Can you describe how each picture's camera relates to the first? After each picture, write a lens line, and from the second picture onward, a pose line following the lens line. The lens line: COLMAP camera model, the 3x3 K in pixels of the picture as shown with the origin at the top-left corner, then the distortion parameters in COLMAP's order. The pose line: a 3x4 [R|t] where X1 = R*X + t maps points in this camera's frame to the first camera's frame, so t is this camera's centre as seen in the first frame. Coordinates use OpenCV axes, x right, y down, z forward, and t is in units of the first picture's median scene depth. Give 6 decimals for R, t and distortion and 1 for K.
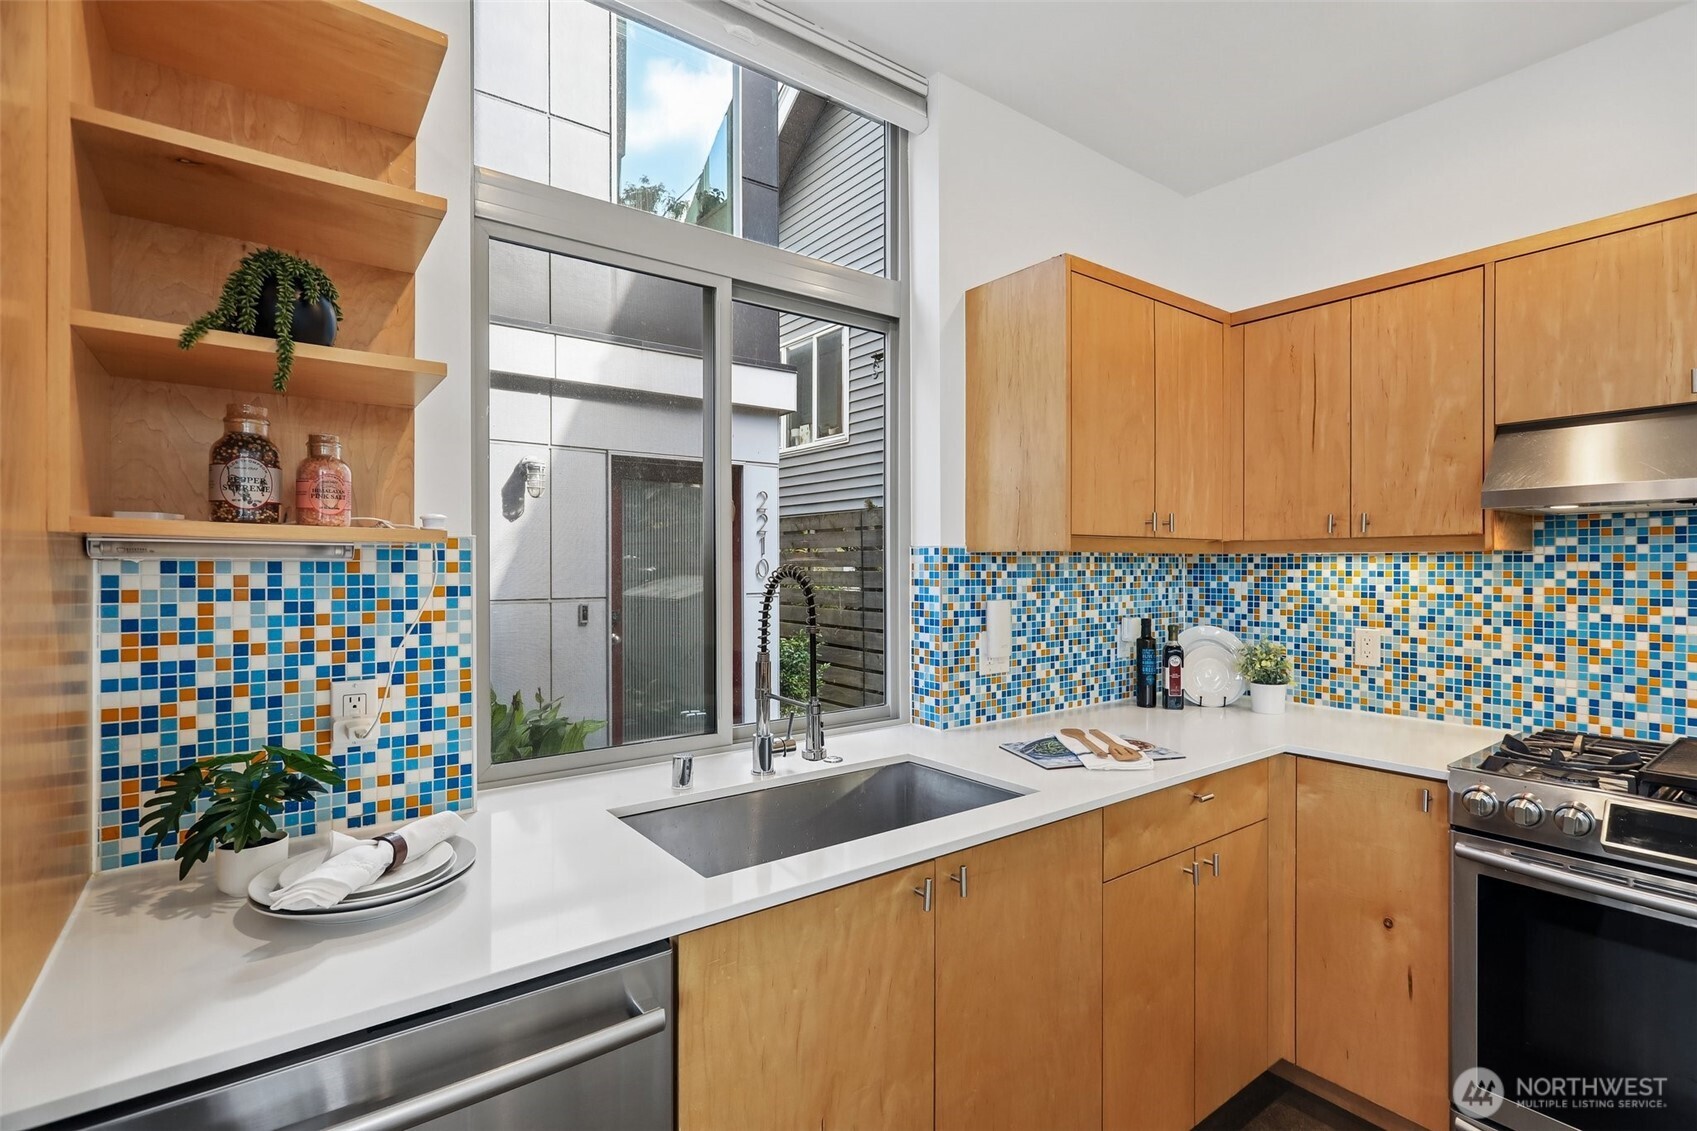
lens RADIAL K [[803.1, 0, 853.2], [0, 803.1, 569.2], [0, 0, 1]] dist [-0.005531, 0.004162]
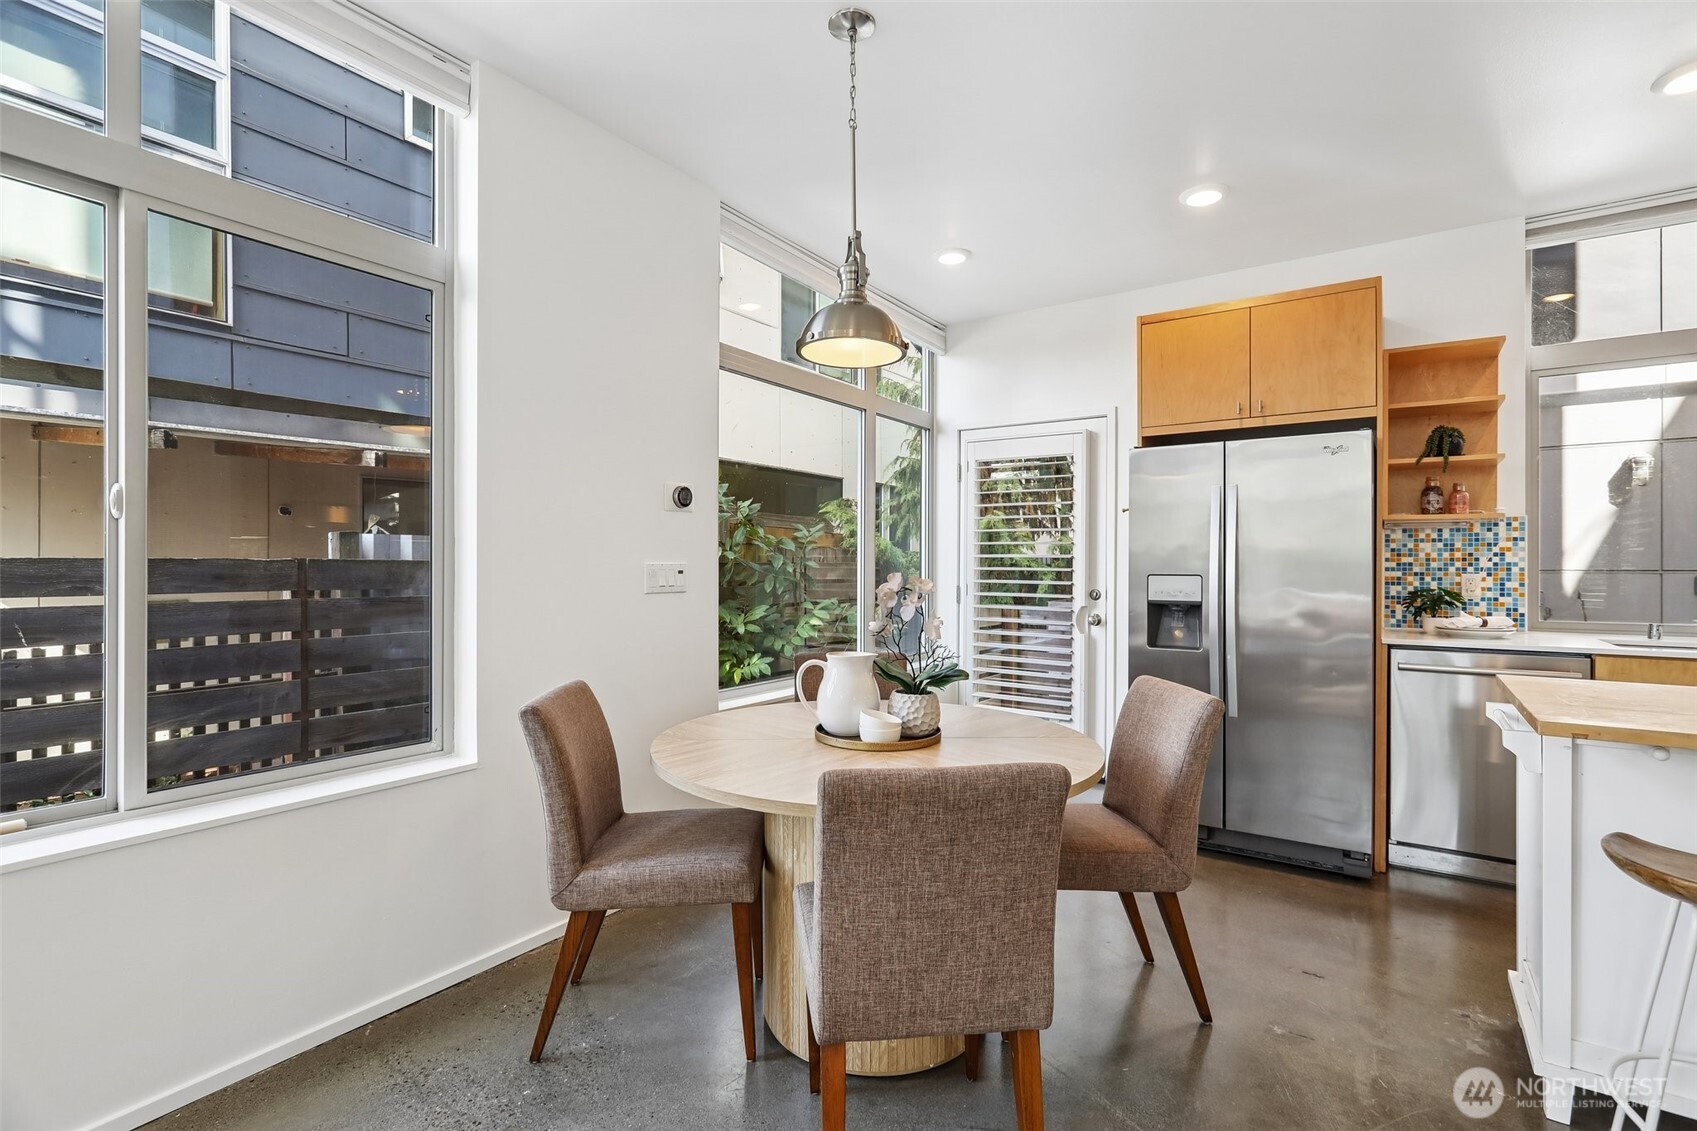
lens RADIAL K [[803.1, 0, 851.0], [0, 803.1, 567.7], [0, 0, 1]] dist [-0.005531, 0.004162]
pose [[0.329456, 0.002592, -0.944167, 0.722836], [-0.003923, 0.999991, 0.001376, 0.076836], [0.944163, 0.003250, 0.329464, -1.083498]]
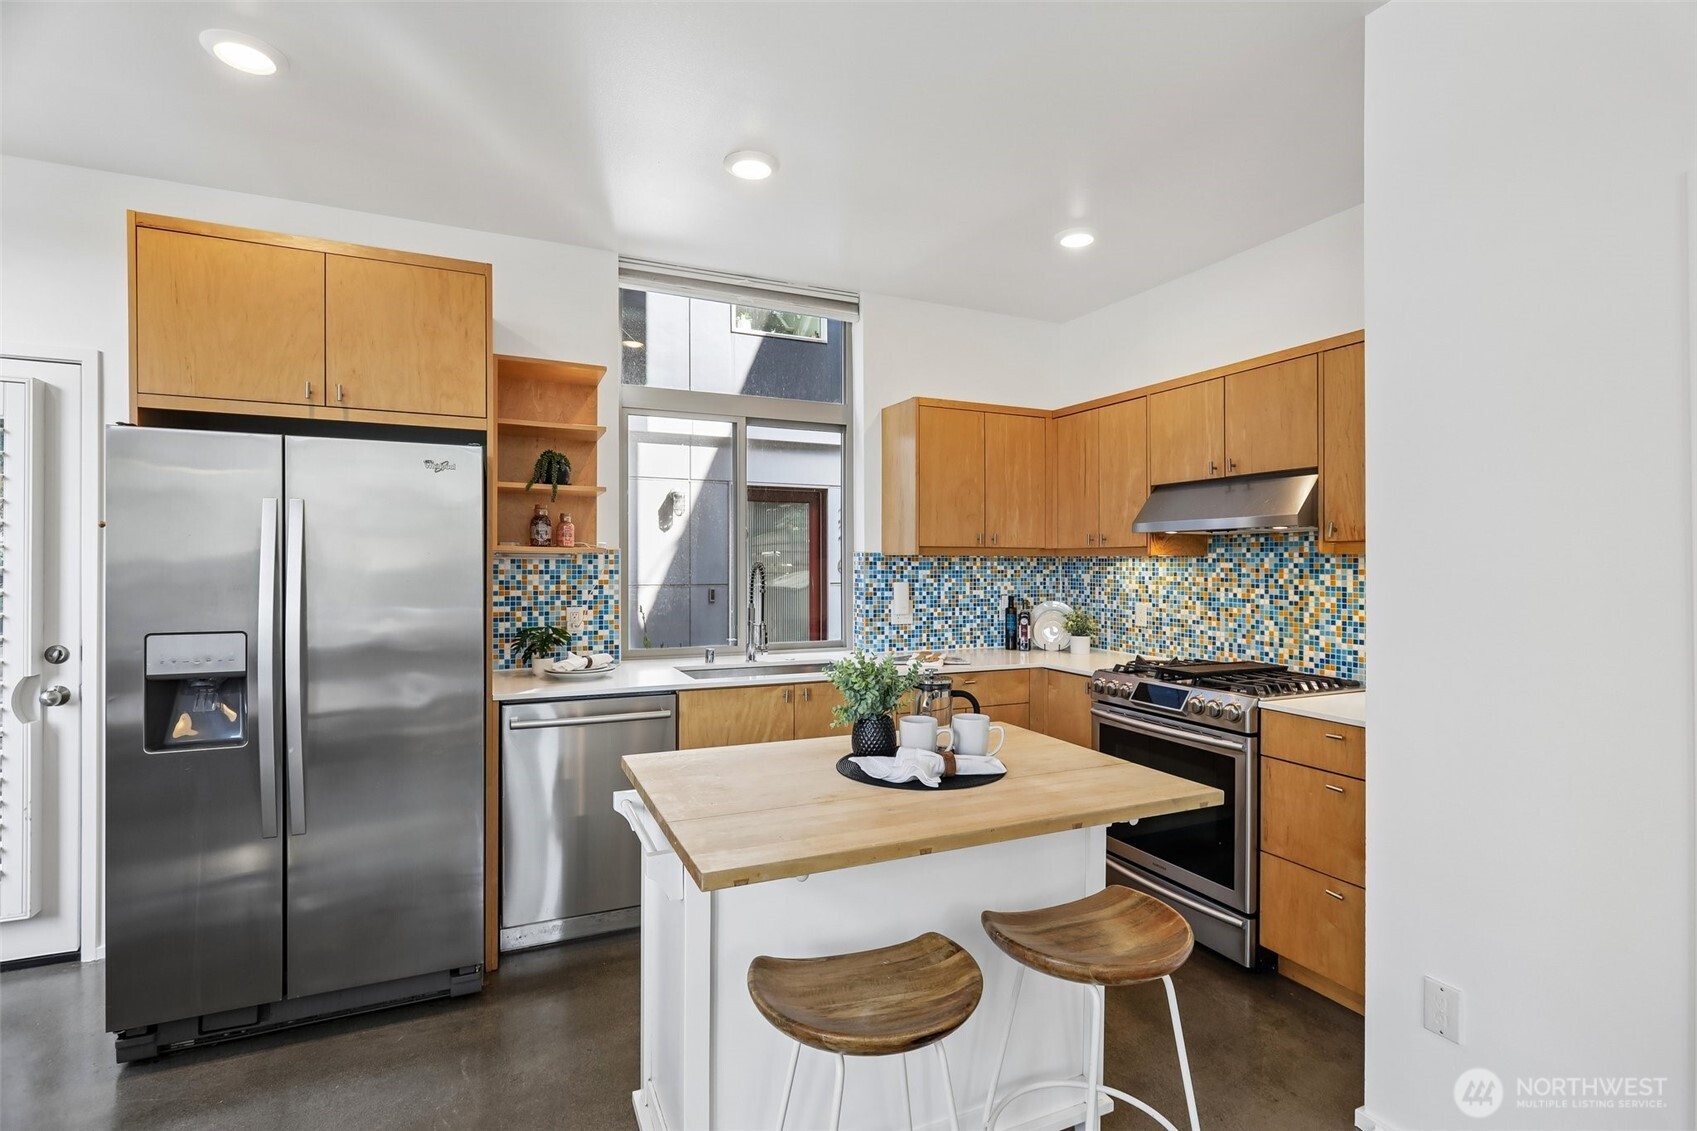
lens RADIAL K [[803.1, 0, 857.1], [0, 803.1, 571.4], [0, 0, 1]] dist [-0.005531, 0.004162]
pose [[0.978352, 0.007446, -0.206811, 0.468847], [-0.006101, 0.999956, 0.007138, 0.002644], [0.206856, -0.005722, 0.978355, -0.783955]]
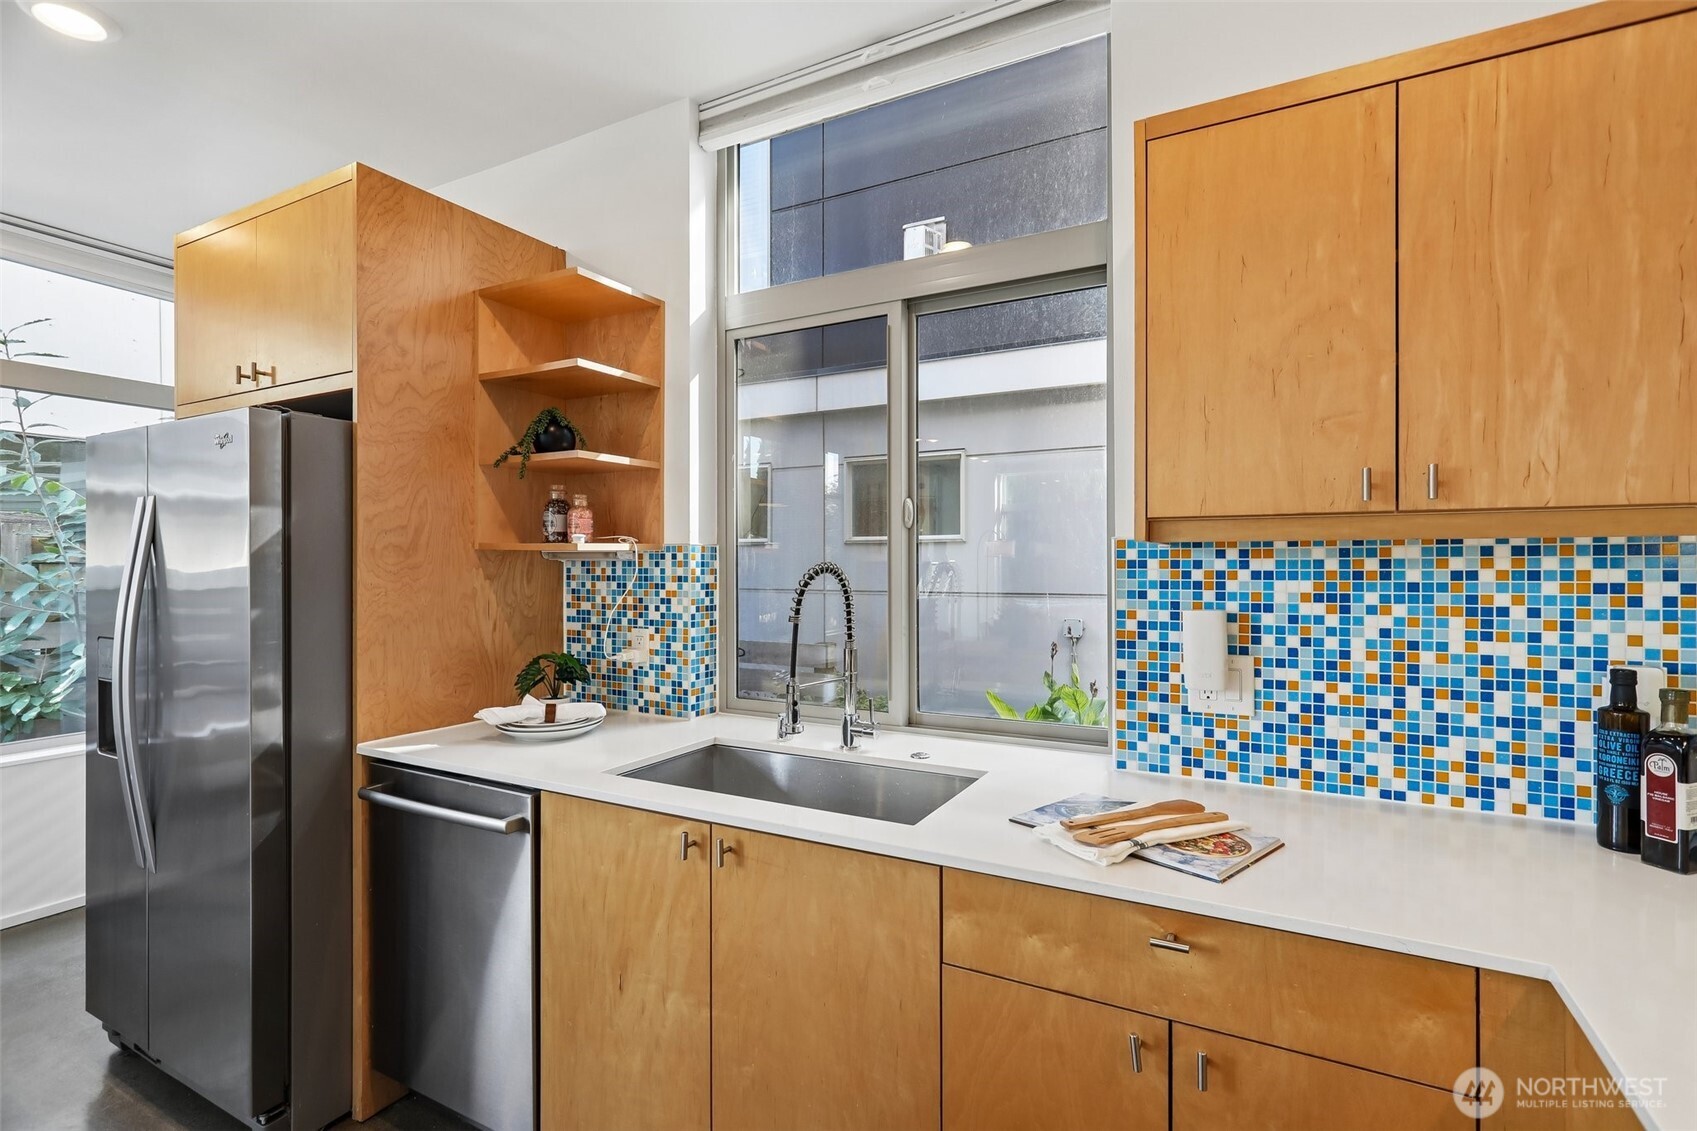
lens RADIAL K [[803.1, 0, 862.1], [0, 803.1, 572.3], [0, 0, 1]] dist [-0.005531, 0.004162]
pose [[0.415742, 0.007757, -0.909450, 0.731107], [-0.004415, 0.999969, 0.006511, 0.001131], [0.909472, 0.001309, 0.415763, 0.439378]]
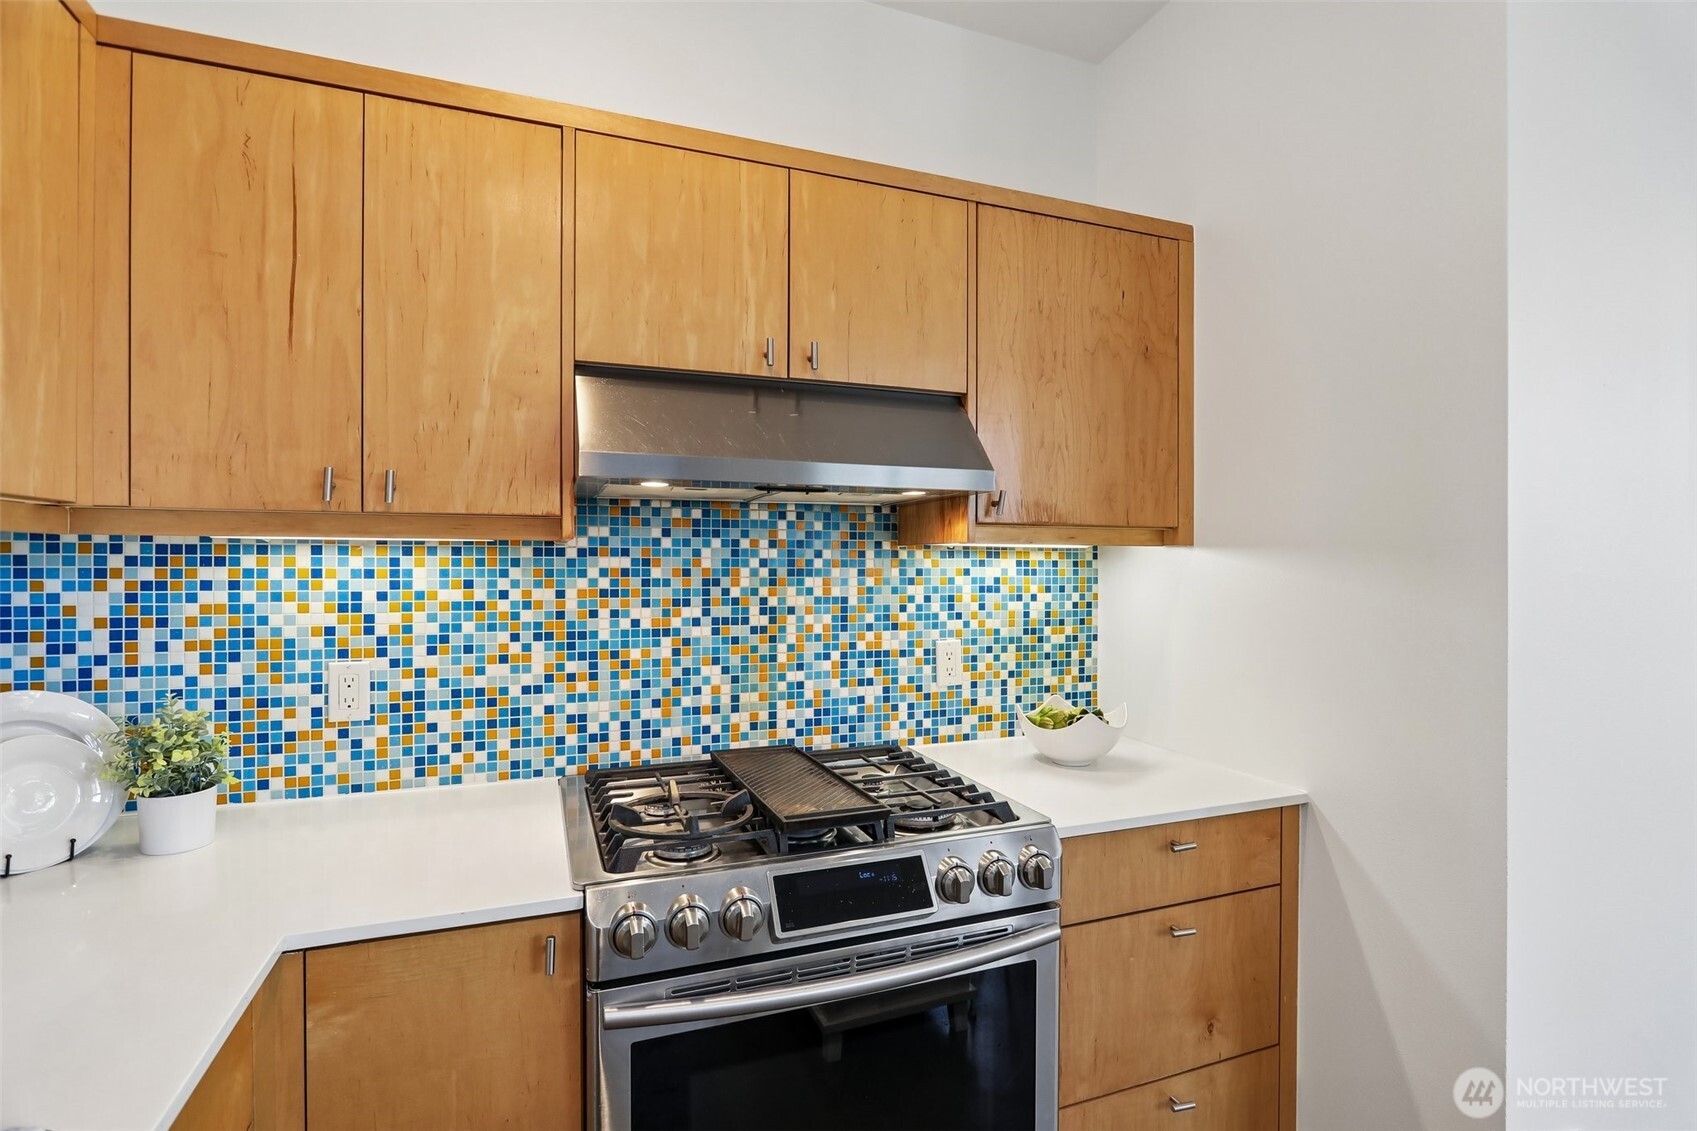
lens RADIAL K [[803.1, 0, 814.5], [0, 803.1, 567.6], [0, 0, 1]] dist [-0.005531, 0.004162]
pose [[0.286783, -0.003338, 0.957990, 0.166746], [0.001828, 0.999994, 0.002938, -0.000103], [-0.957994, 0.000909, 0.286787, 0.535062]]
